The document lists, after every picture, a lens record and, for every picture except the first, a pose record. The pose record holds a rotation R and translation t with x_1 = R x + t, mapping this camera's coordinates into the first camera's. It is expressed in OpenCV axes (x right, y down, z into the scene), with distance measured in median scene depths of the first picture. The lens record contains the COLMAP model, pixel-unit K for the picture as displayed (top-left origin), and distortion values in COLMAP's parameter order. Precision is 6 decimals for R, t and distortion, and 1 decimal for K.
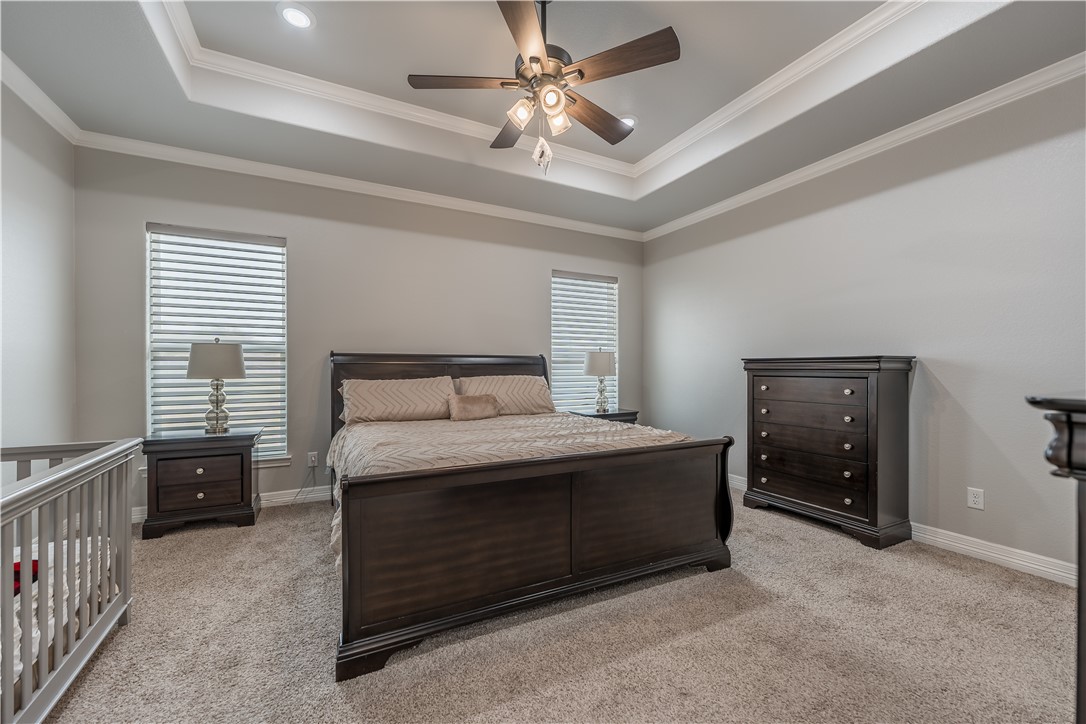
lens RADIAL K [[433.8, 0, 540.8], [0, 433.8, 364.5], [0, 0, 1]] dist [-0.003741, 0.001295]
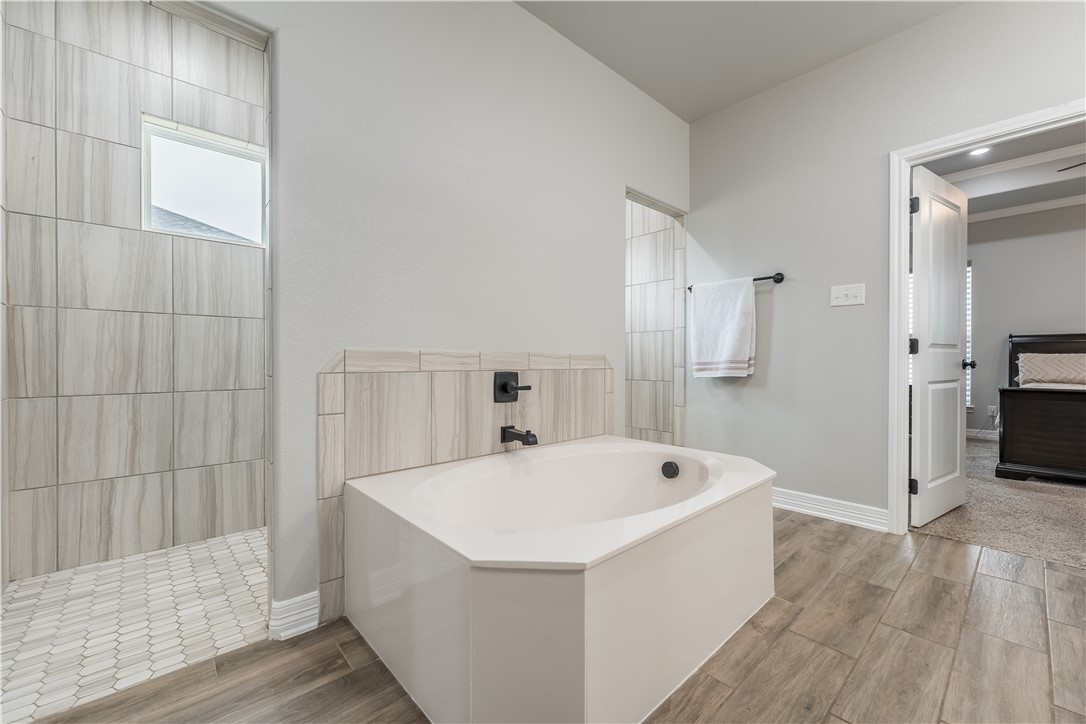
lens RADIAL K [[433.8, 0, 546.1], [0, 433.8, 360.4], [0, 0, 1]] dist [-0.003741, 0.001295]
pose [[0.262056, 0.003558, -0.965046, 0.497838], [-0.010478, 0.999945, 0.000841, 0.071826], [0.964996, 0.009891, 0.262079, -0.849932]]
